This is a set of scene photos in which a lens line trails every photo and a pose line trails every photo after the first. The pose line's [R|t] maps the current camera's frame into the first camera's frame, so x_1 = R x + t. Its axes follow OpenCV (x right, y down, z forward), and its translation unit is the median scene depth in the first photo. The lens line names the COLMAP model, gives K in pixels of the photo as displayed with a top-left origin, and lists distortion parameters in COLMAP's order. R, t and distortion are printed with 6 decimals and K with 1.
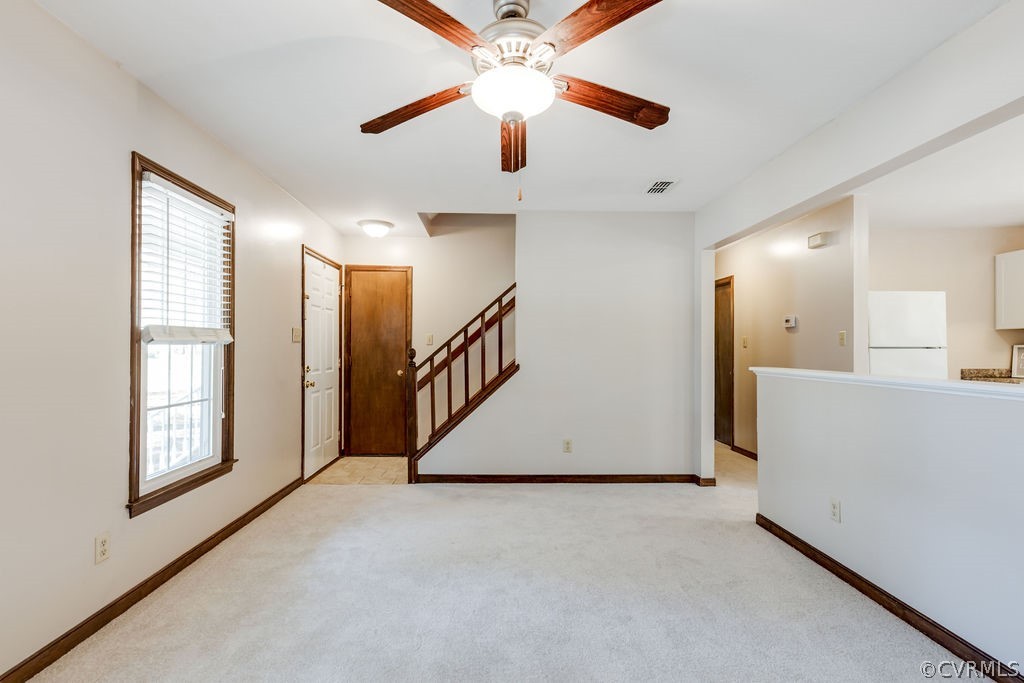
lens RADIAL K [[460.2, 0, 501.8], [0, 460.2, 343.1], [0, 0, 1]] dist [0.008313, -0.002596]
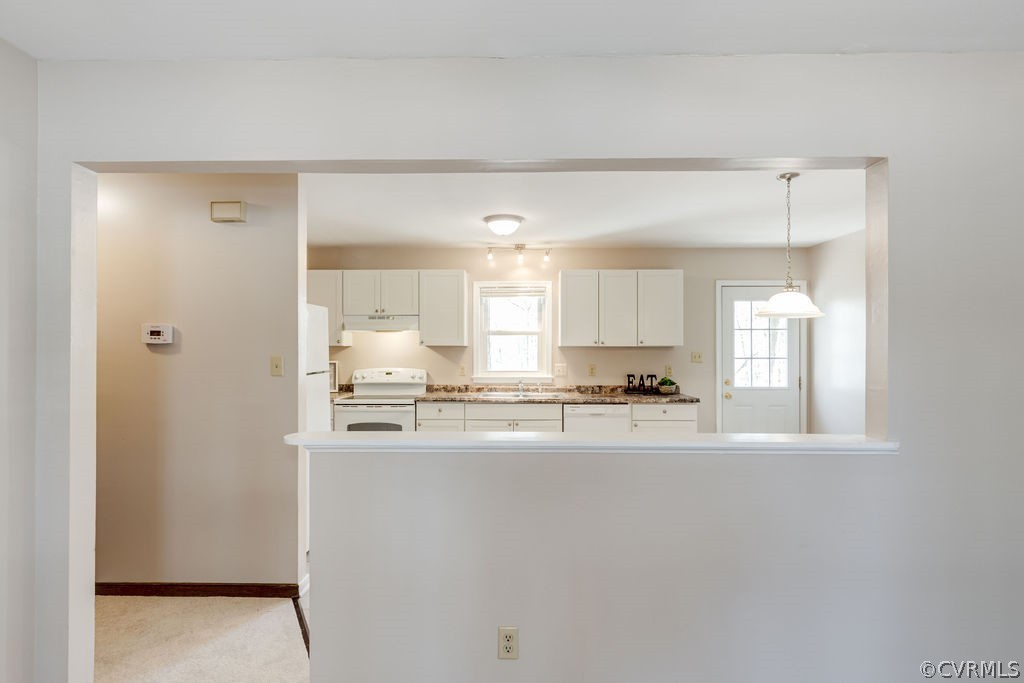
lens RADIAL K [[518.5, 0, 508.1], [0, 518.5, 344.8], [0, 0, 1]] dist [0.007160, 0.000321]
pose [[0.043789, 0.001097, 0.999040, -0.020254], [-0.012620, 0.999920, -0.000545, -0.042032], [-0.998961, -0.012584, 0.043799, 0.574166]]
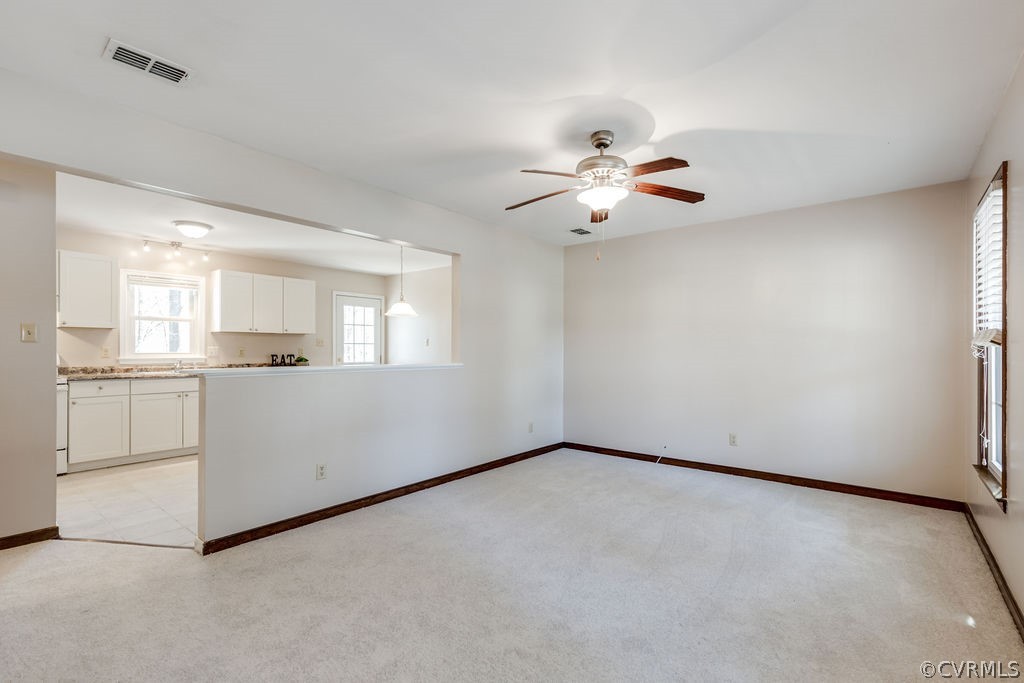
lens RADIAL K [[460.2, 0, 517.8], [0, 460.2, 349.5], [0, 0, 1]] dist [0.008313, -0.002596]
pose [[-0.761501, -0.004468, 0.648149, -0.328865], [-0.010910, 0.999923, -0.005926, 0.010854], [-0.648072, -0.011584, -0.761491, 0.971546]]
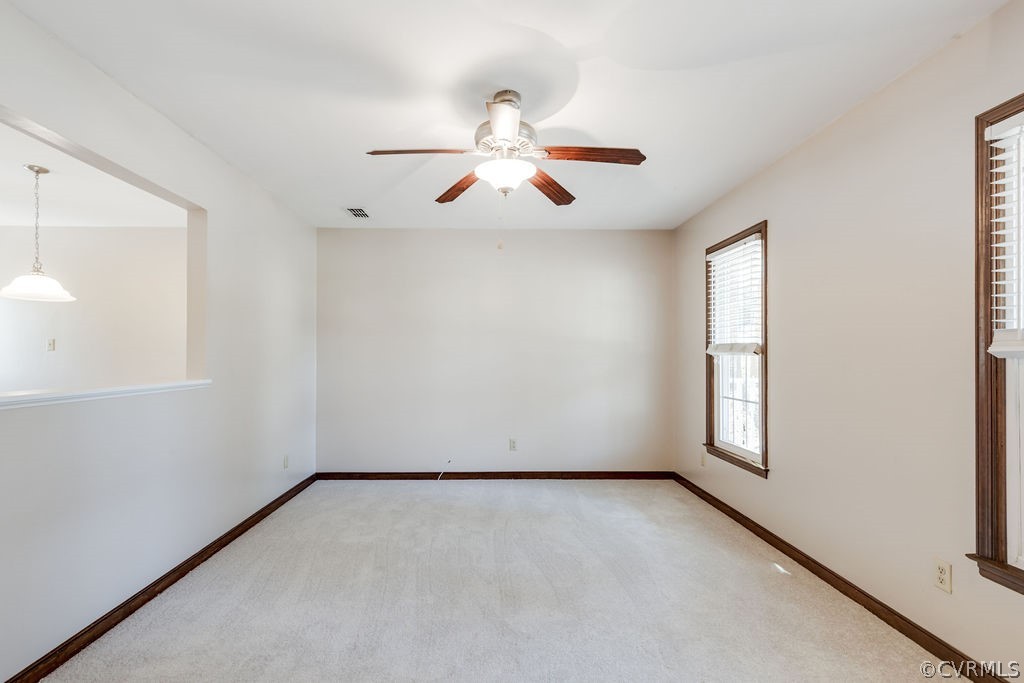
lens RADIAL K [[460.2, 0, 496.9], [0, 460.2, 354.5], [0, 0, 1]] dist [0.008313, -0.002596]
pose [[-0.999882, -0.005795, 0.014231, 0.011732], [-0.005954, 0.999920, -0.011132, 0.005596], [-0.014165, -0.011216, -0.999837, 0.928835]]
